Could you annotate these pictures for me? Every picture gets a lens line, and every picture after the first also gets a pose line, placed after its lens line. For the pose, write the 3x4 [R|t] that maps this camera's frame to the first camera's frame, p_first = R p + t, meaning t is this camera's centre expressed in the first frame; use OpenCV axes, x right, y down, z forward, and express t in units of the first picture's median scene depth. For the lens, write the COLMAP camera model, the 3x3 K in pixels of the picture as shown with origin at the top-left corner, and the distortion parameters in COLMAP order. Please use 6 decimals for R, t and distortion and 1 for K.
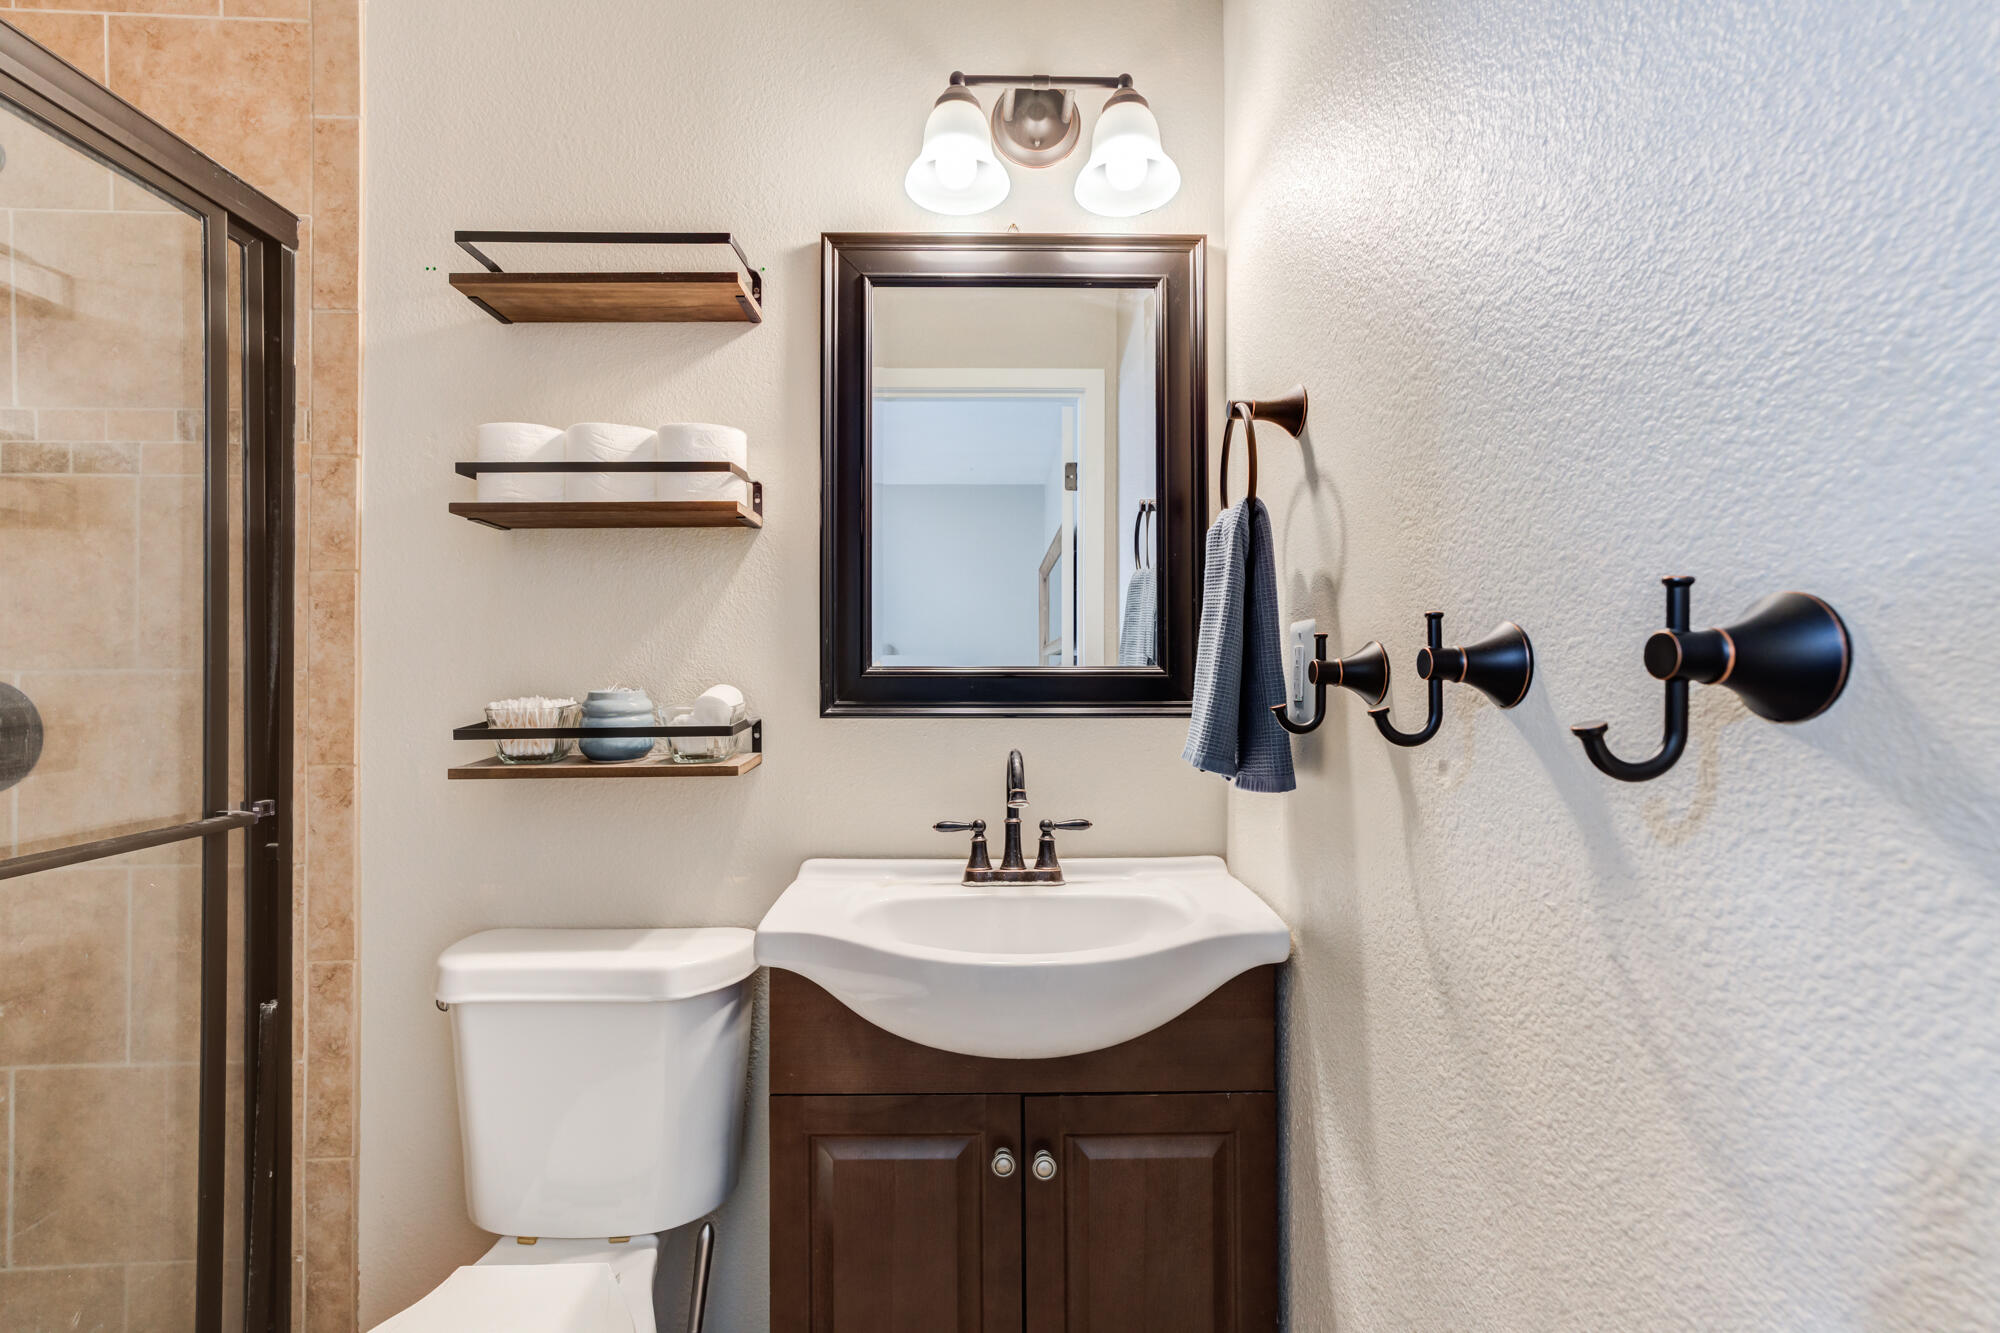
lens RADIAL K [[903.6, 0, 989.9], [0, 903.6, 662.7], [0, 0, 1]] dist [-0.015251, 0.013951]
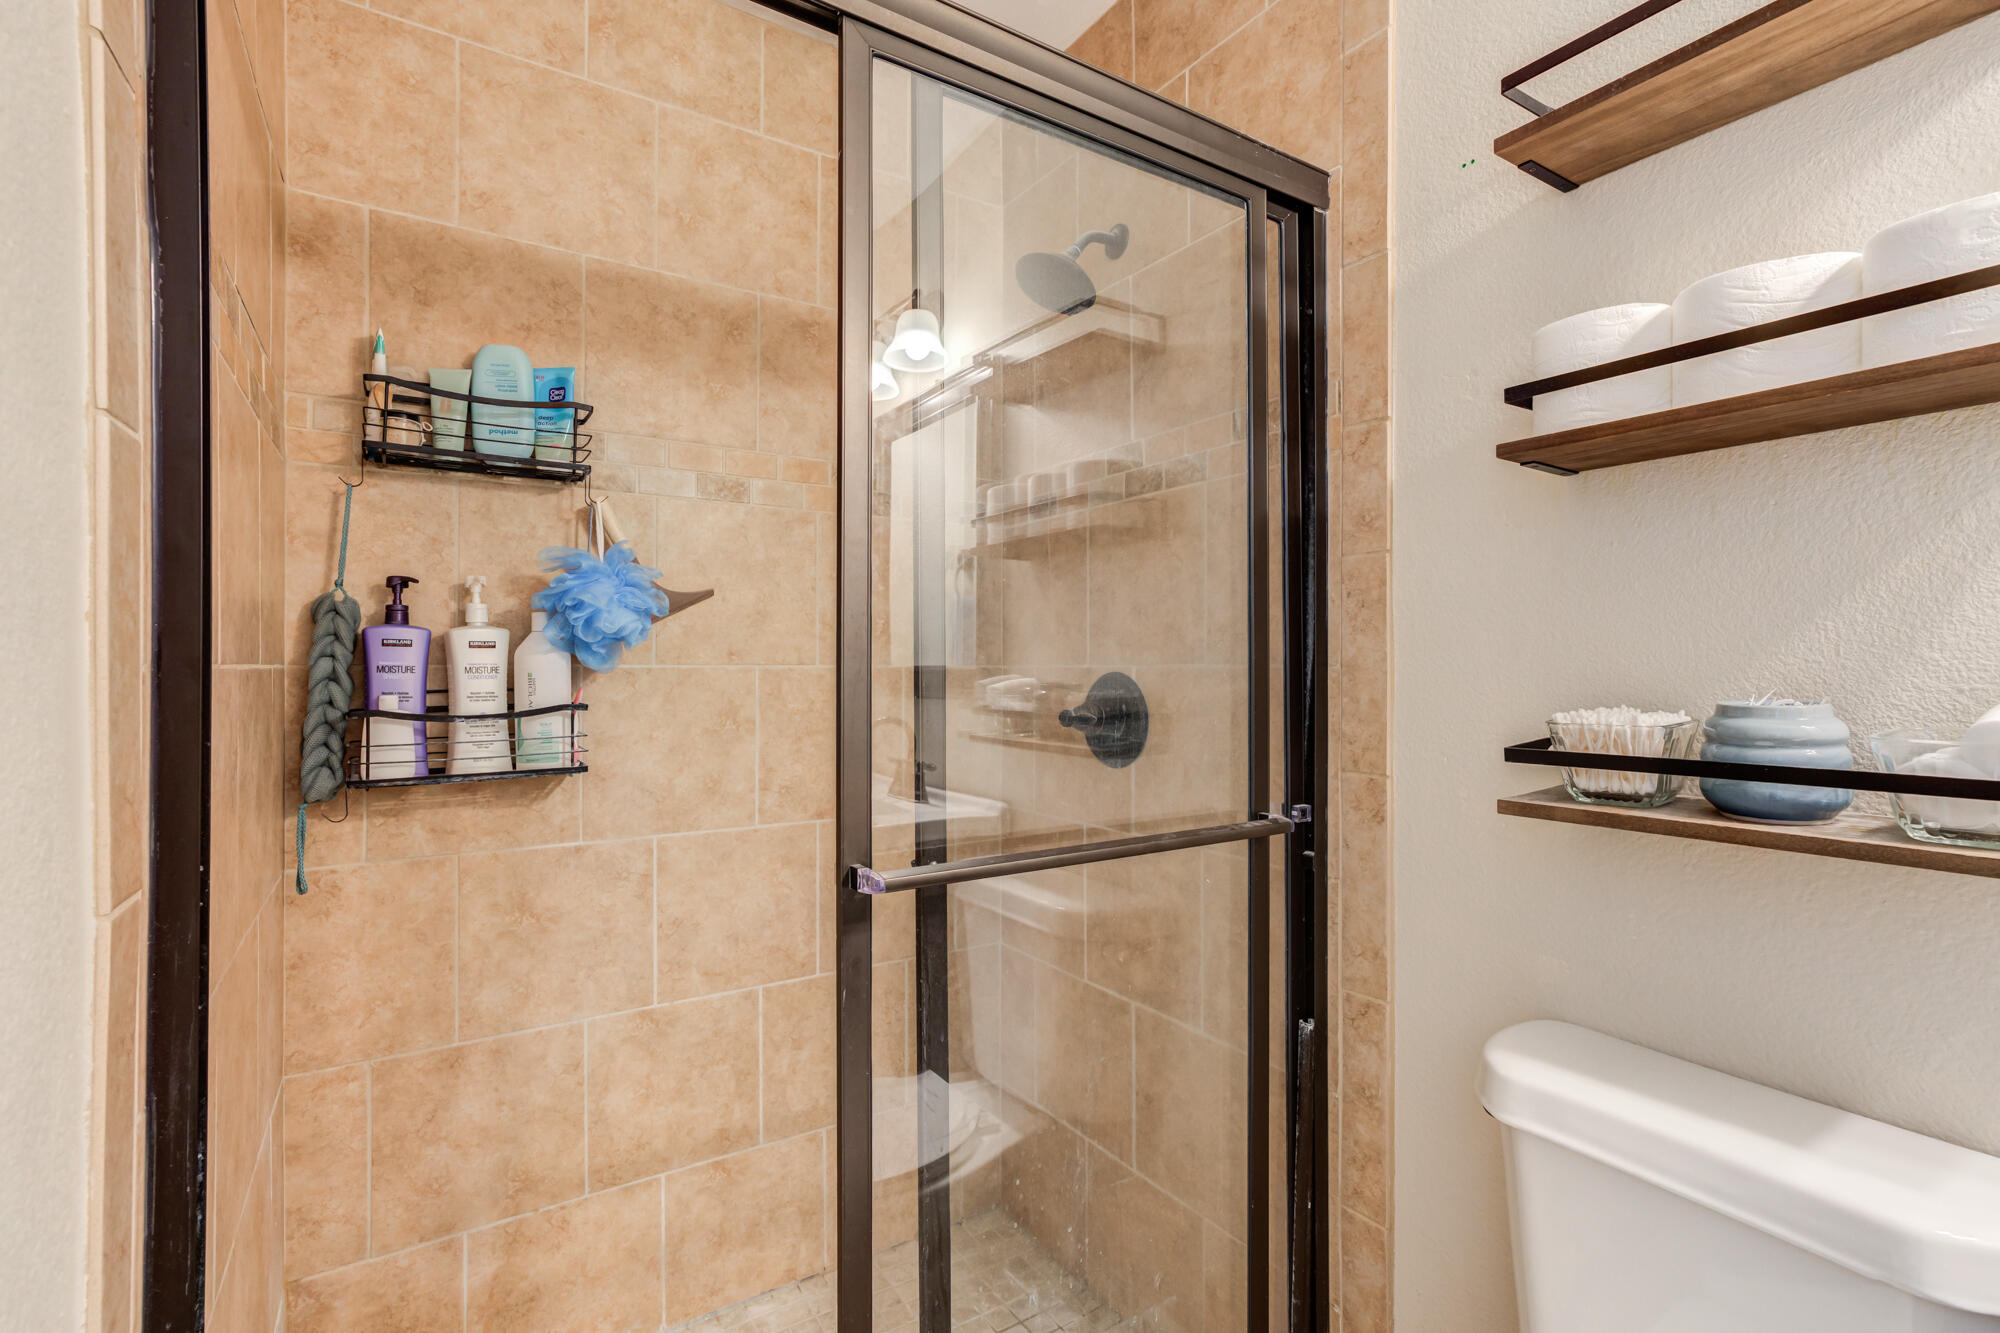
lens RADIAL K [[934.4, 0, 971.3], [0, 934.4, 656.2], [0, 0, 1]] dist [-0.020895, 0.015769]
pose [[0.508945, -0.003078, -0.860793, -0.141017], [0.004786, 0.999988, -0.000746, -0.002812], [0.860786, -0.003740, 0.508954, 0.203816]]
